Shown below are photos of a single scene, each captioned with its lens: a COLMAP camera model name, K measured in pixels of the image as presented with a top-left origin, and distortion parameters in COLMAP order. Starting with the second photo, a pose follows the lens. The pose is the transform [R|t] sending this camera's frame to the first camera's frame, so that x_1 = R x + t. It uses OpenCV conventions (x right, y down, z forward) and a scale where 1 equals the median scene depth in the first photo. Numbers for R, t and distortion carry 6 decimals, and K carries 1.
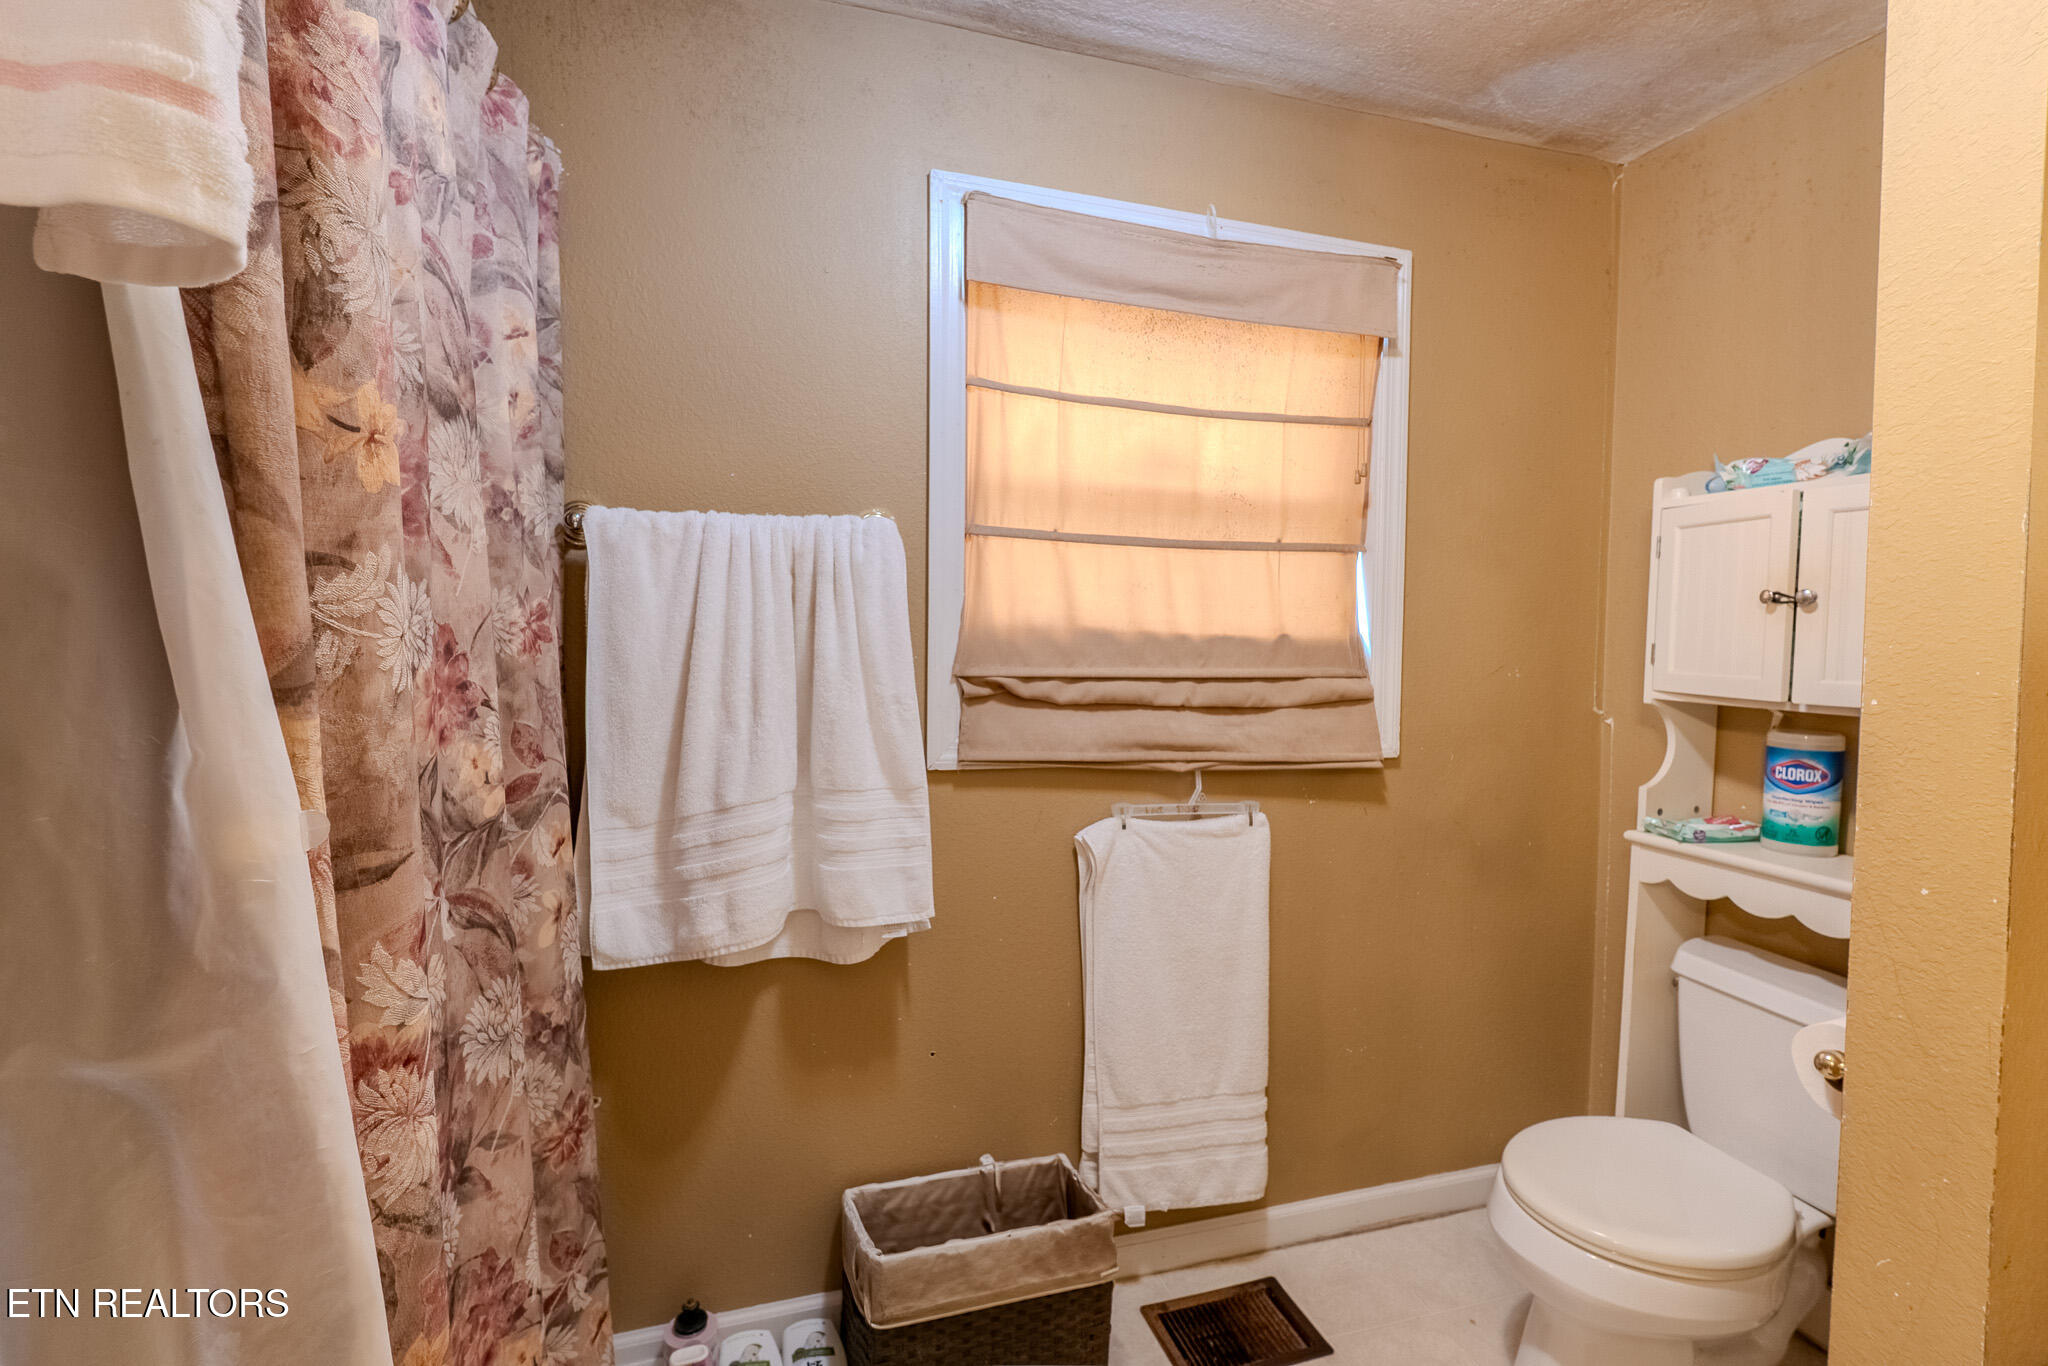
lens RADIAL K [[933.2, 0, 1014.4], [0, 933.2, 685.5], [0, 0, 1]] dist [-0.005741, -0.000160]
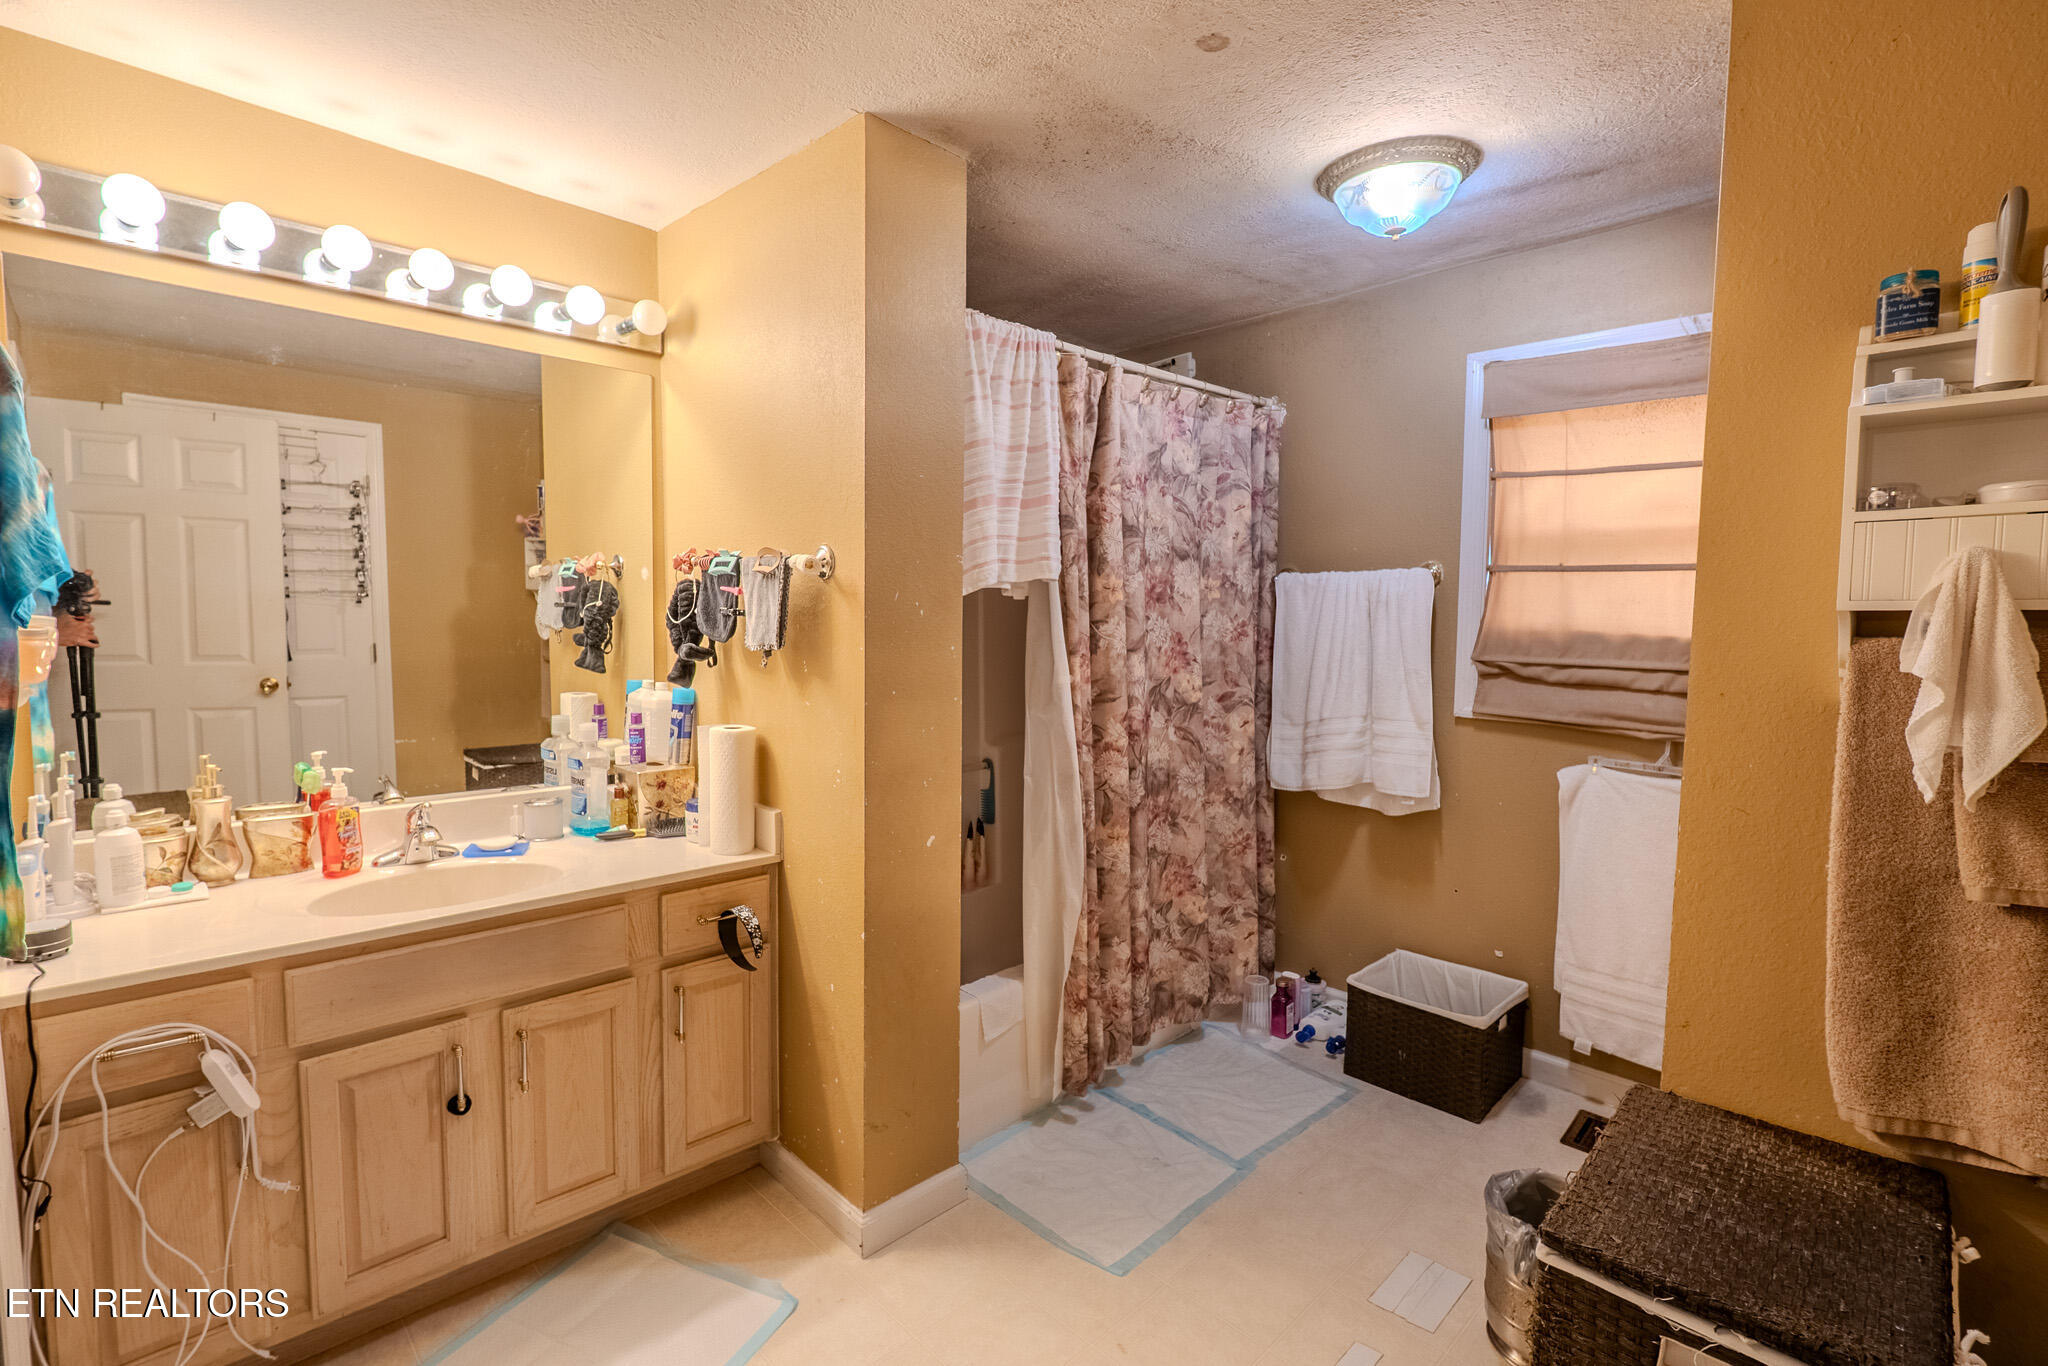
lens RADIAL K [[933.2, 0, 1014.4], [0, 933.2, 685.5], [0, 0, 1]] dist [-0.005741, -0.000160]
pose [[0.459436, 0.066945, -0.885685, 1.090668], [-0.041681, 0.997682, 0.053789, -0.021853], [0.887233, 0.012204, 0.461161, -0.494976]]
